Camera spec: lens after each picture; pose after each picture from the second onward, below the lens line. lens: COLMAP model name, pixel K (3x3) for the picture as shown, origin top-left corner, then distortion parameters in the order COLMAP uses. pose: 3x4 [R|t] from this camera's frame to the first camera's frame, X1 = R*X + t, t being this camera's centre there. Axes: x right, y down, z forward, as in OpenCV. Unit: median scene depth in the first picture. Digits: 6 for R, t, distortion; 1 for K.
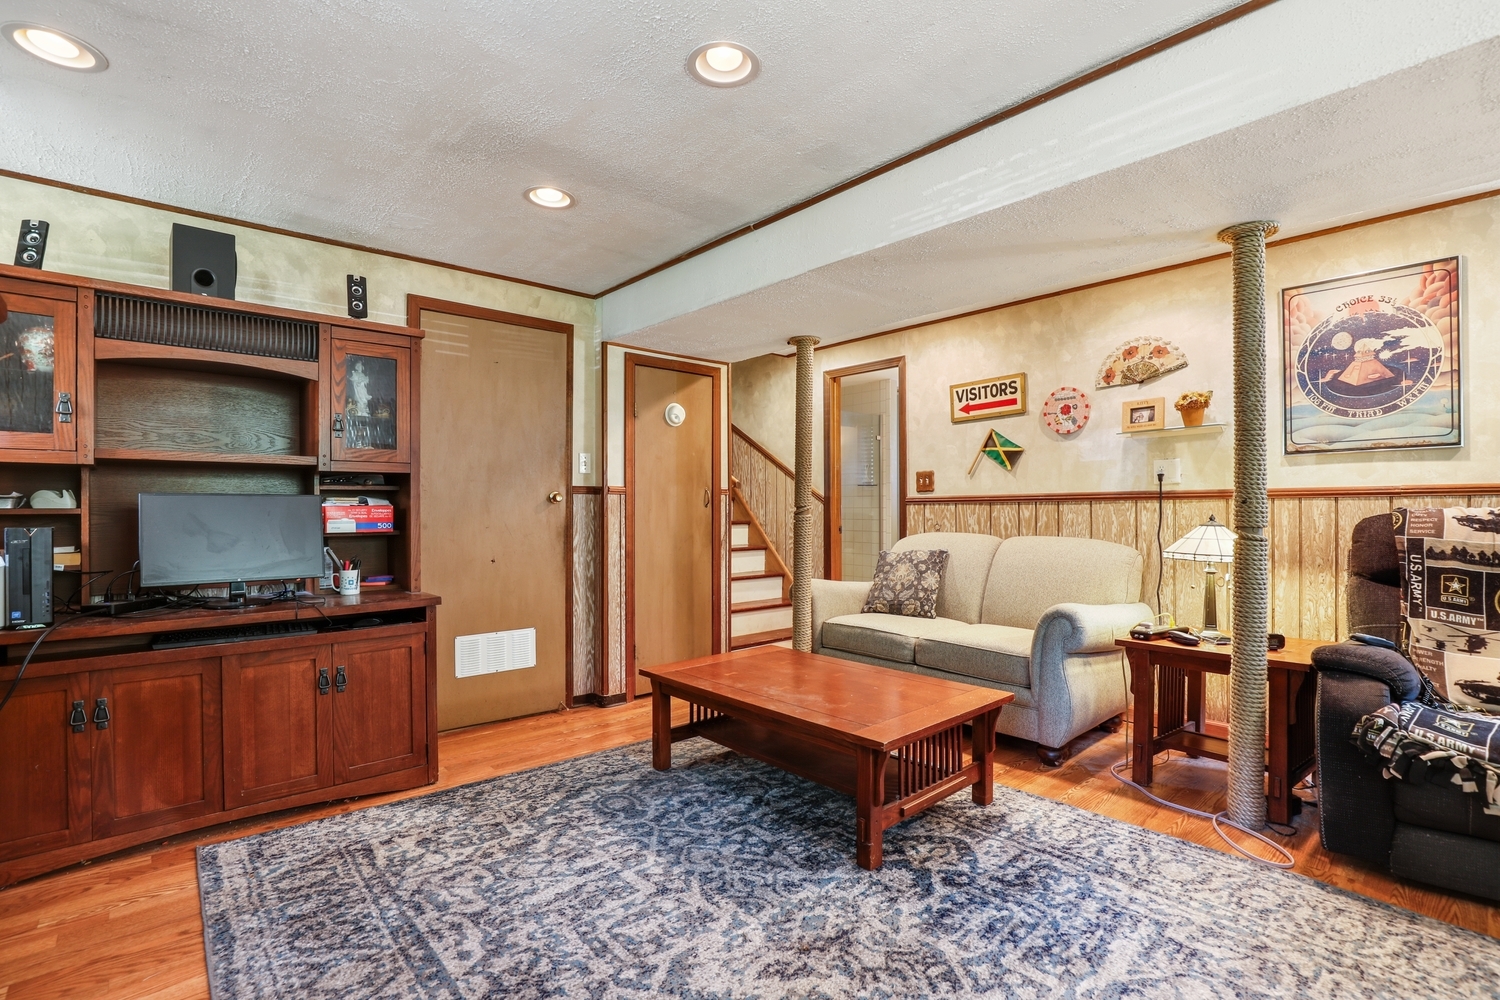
lens RADIAL K [[699.1, 0, 755.0], [0, 699.1, 511.5], [0, 0, 1]] dist [-0.028262, 0.002612]
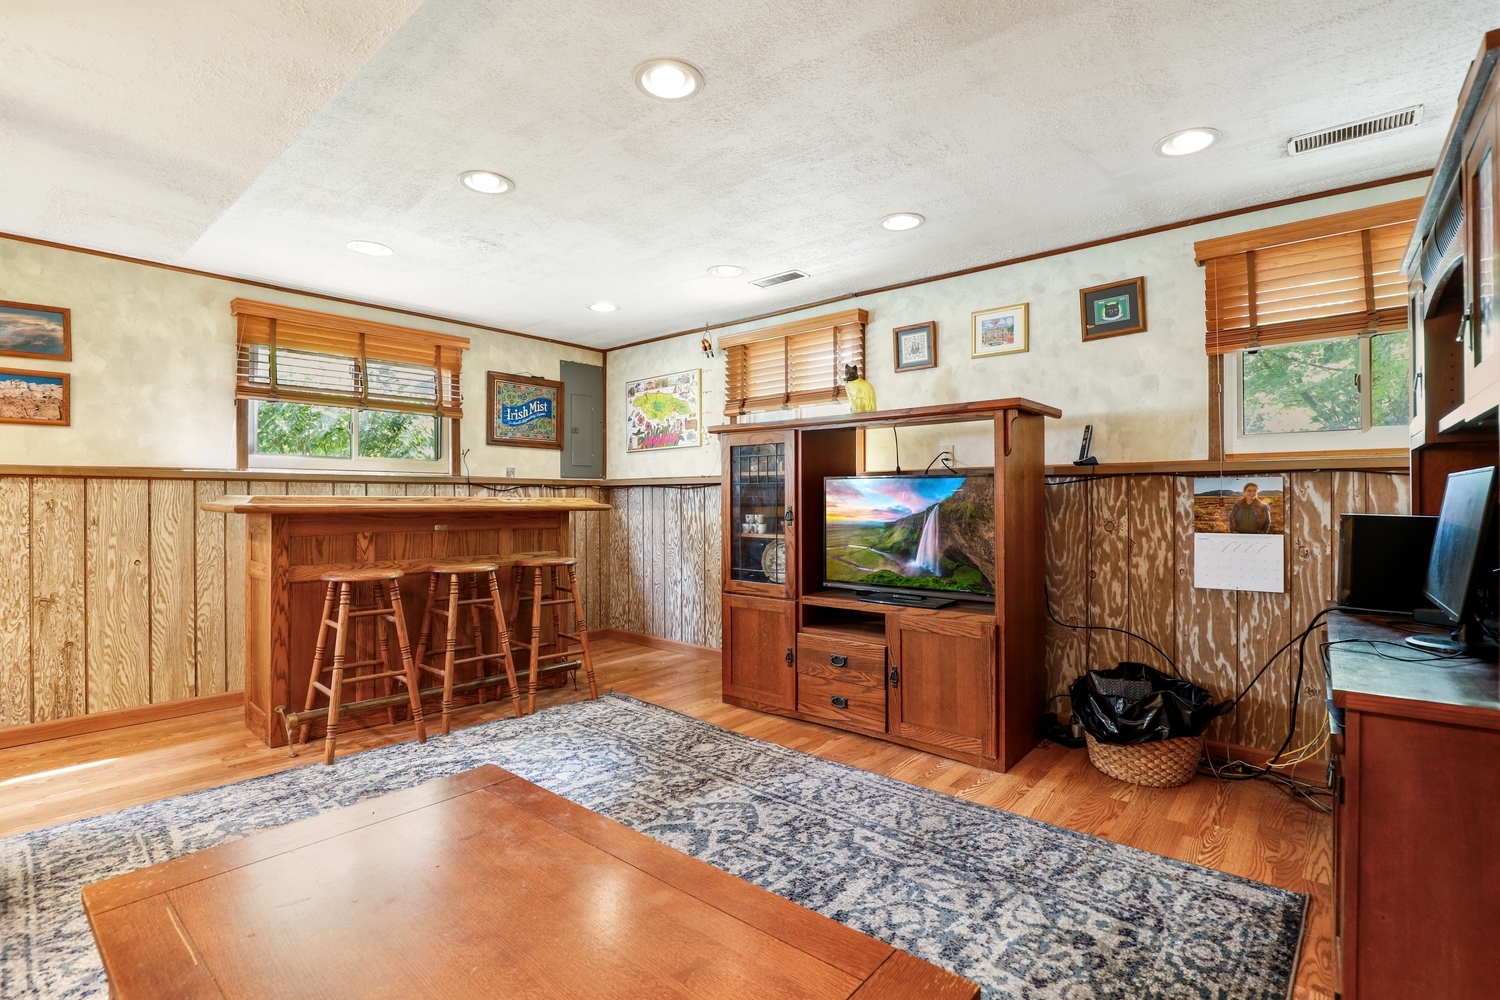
lens RADIAL K [[699.1, 0, 761.3], [0, 699.1, 496.3], [0, 0, 1]] dist [-0.028262, 0.002612]
pose [[-0.989596, 0.004367, -0.143807, -0.023485], [0.004841, 0.999984, -0.002948, -0.002815], [0.143791, -0.003613, -0.989601, 1.543951]]
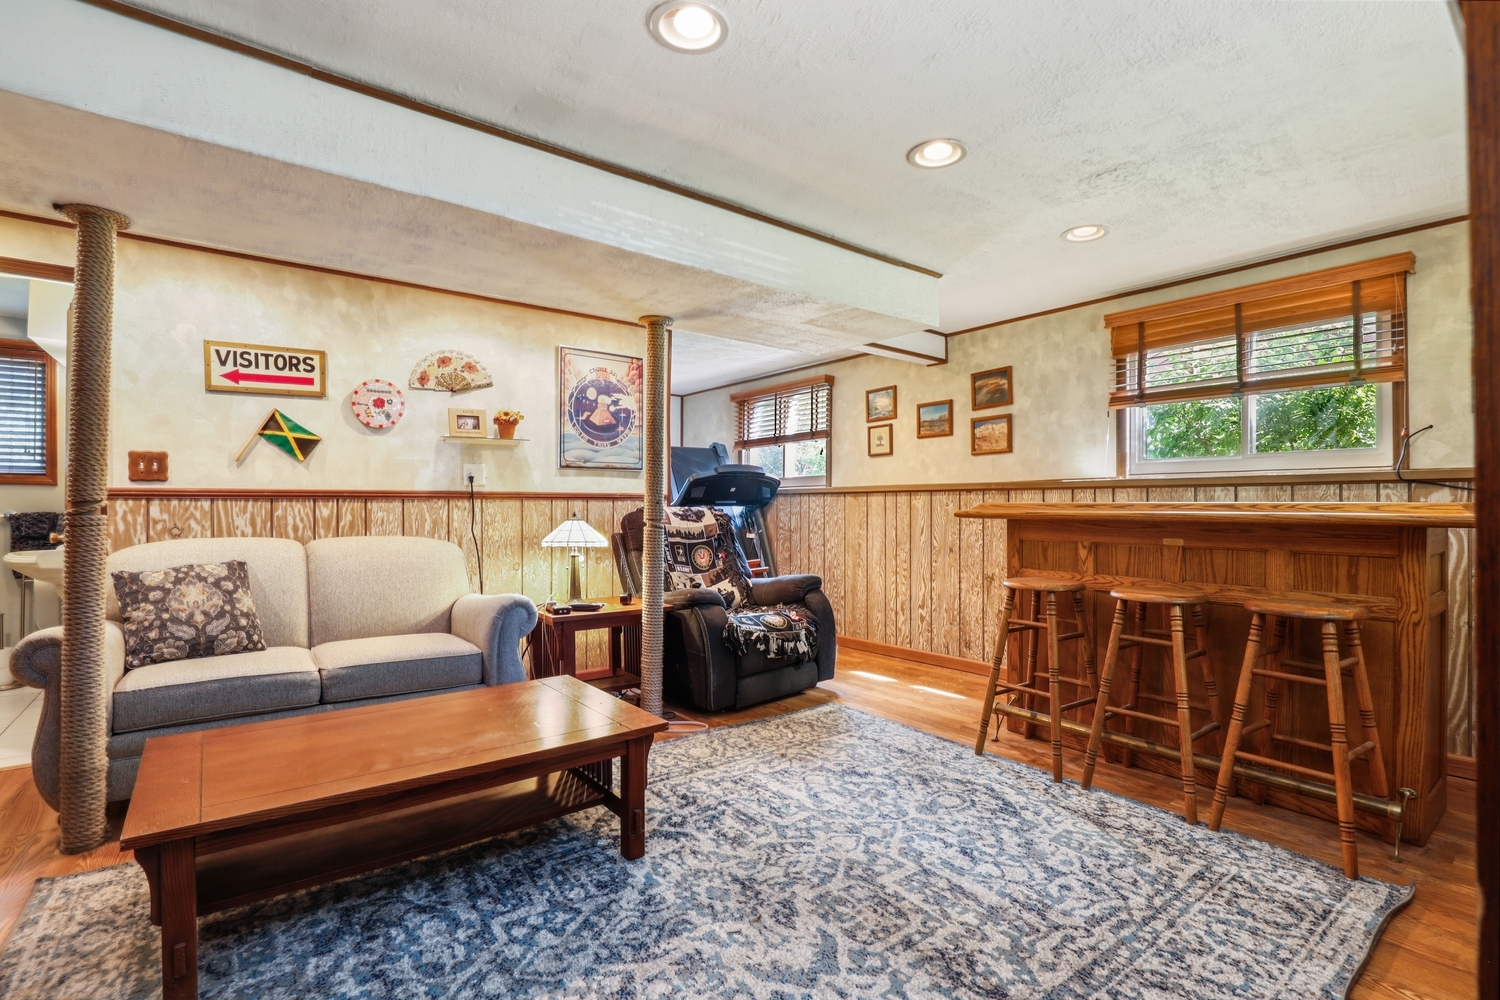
lens RADIAL K [[699.1, 0, 766.0], [0, 699.1, 503.3], [0, 0, 1]] dist [-0.028262, 0.002612]
pose [[0.054575, 0.009149, 0.998468, -0.717810], [0.001472, 0.999956, -0.009243, 0.001506], [-0.998509, 0.001974, 0.054559, 0.632609]]
